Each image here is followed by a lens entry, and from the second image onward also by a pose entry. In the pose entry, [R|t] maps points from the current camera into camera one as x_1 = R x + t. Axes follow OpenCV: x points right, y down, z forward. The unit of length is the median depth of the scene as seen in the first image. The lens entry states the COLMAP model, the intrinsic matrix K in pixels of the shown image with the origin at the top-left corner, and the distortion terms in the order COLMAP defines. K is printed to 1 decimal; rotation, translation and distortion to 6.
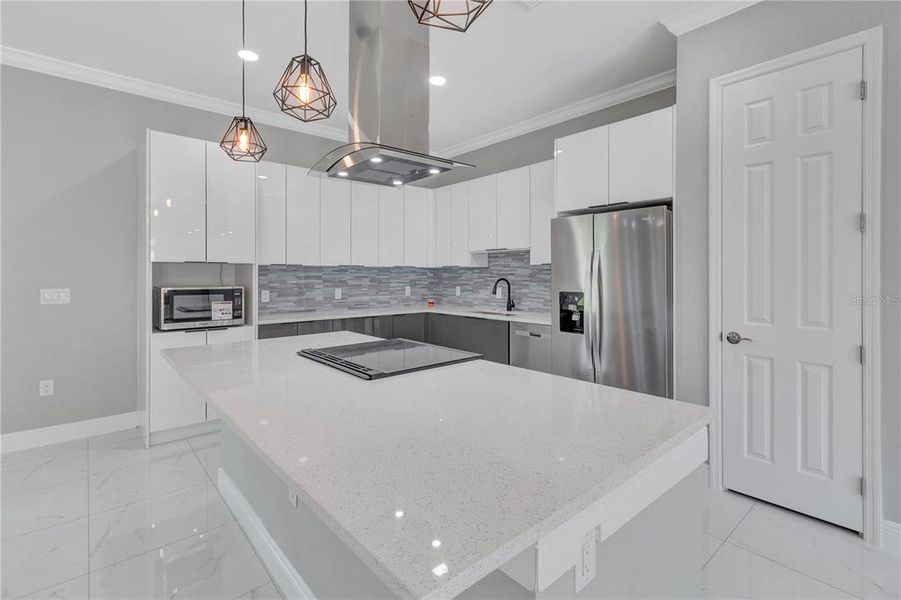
lens RADIAL K [[421.8, 0, 458.6], [0, 421.8, 277.7], [0, 0, 1]] dist [0.001934, -0.000295]
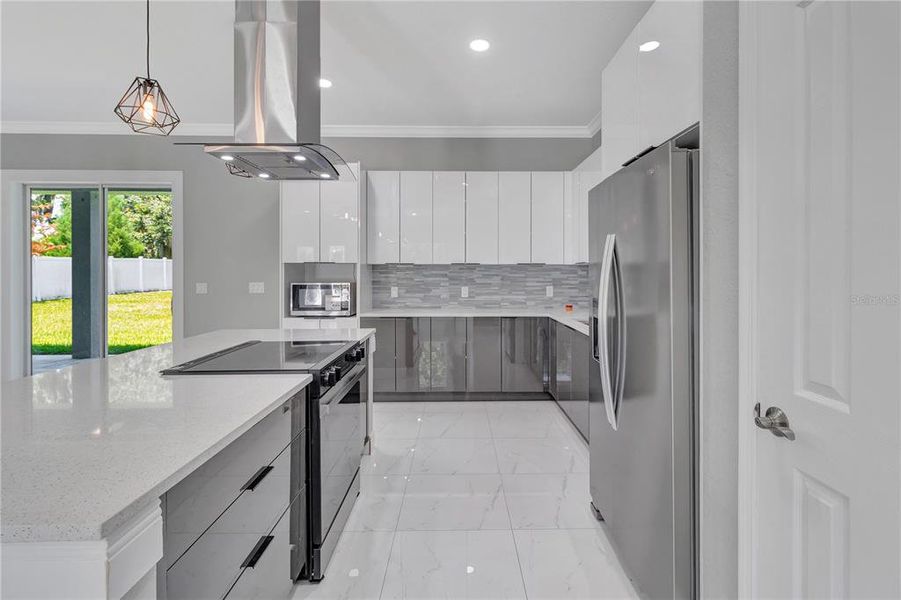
lens RADIAL K [[421.8, 0, 479.7], [0, 421.8, 279.7], [0, 0, 1]] dist [0.001934, -0.000295]
pose [[0.757900, 0.010515, -0.652286, 0.404031], [-0.004205, 0.999928, 0.011234, -0.002550], [0.652357, -0.005772, 0.757890, 0.277116]]
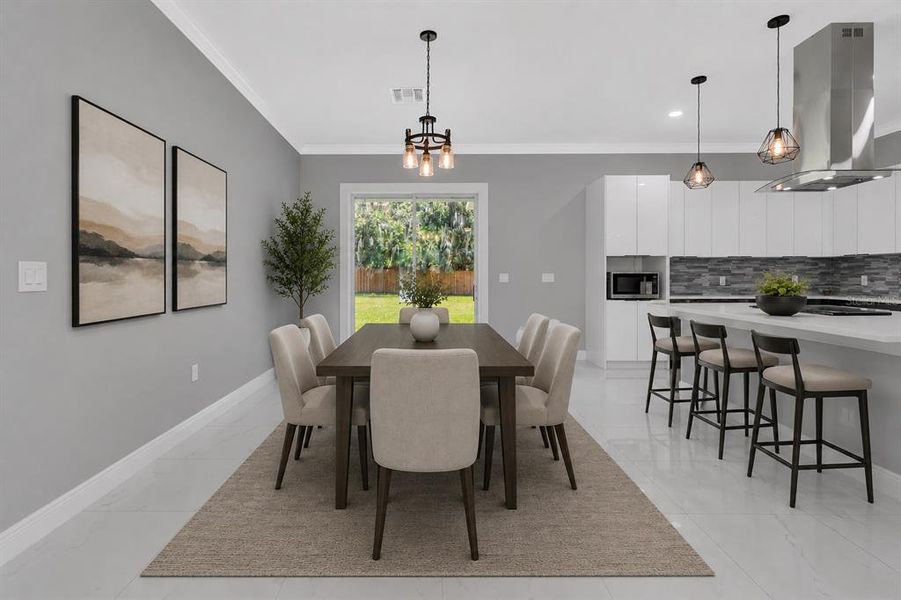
lens RADIAL K [[421.8, 0, 429.6], [0, 421.8, 279.7], [0, 0, 1]] dist [0.001934, -0.000295]
pose [[0.730932, 0.002832, -0.682444, -0.079084], [-0.003640, 0.999993, 0.000252, 0.038651], [0.682440, 0.002300, 0.730938, -0.451319]]
